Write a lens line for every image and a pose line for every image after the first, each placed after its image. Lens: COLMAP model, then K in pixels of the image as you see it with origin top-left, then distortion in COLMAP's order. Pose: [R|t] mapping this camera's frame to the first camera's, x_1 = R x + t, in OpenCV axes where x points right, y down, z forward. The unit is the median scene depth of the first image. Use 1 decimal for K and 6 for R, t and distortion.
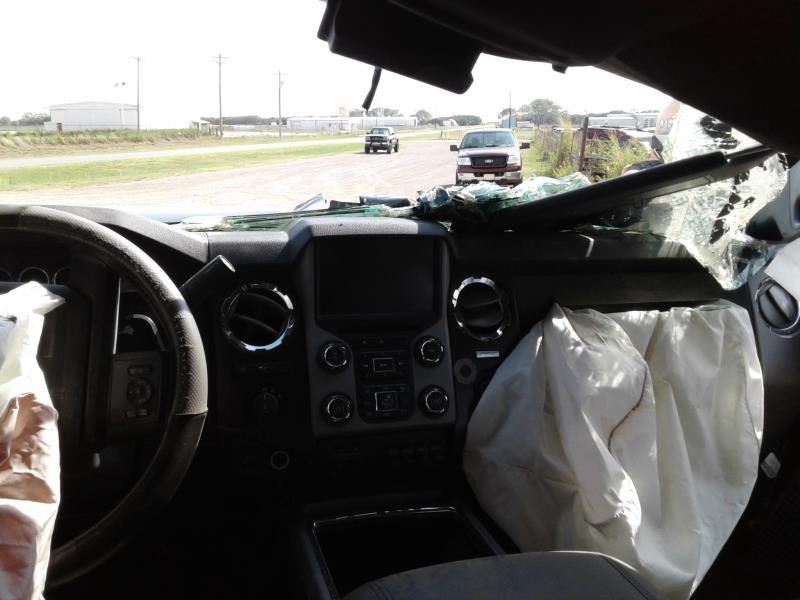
lens RADIAL K [[742.0, 0, 400.0], [0, 742.0, 300.0], [0, 0, 1]] dist [0.082162, -0.140456]
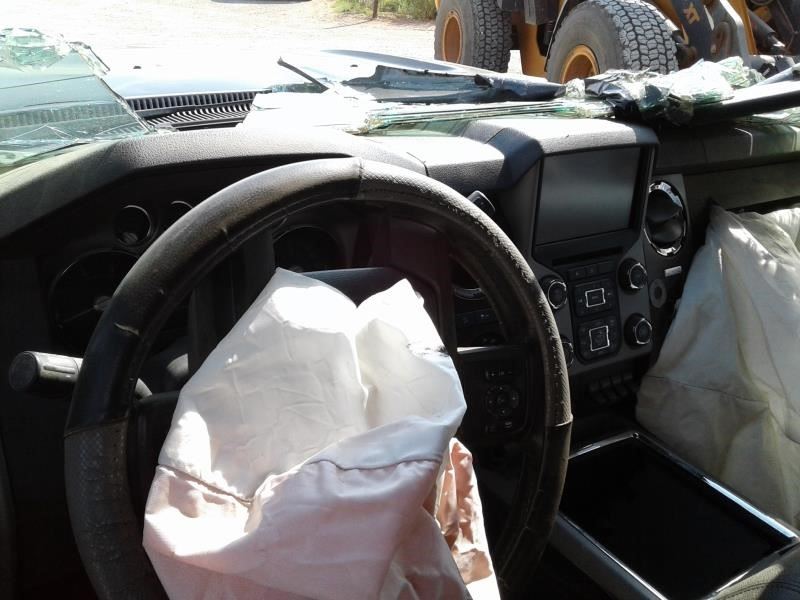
lens RADIAL K [[742.0, 0, 400.0], [0, 742.0, 300.0], [0, 0, 1]] dist [0.082162, -0.140456]
pose [[0.958614, -0.073933, 0.274941, -0.472799], [0.005869, 0.970620, 0.240544, -0.119746], [-0.284648, -0.228976, 0.930884, 0.240923]]
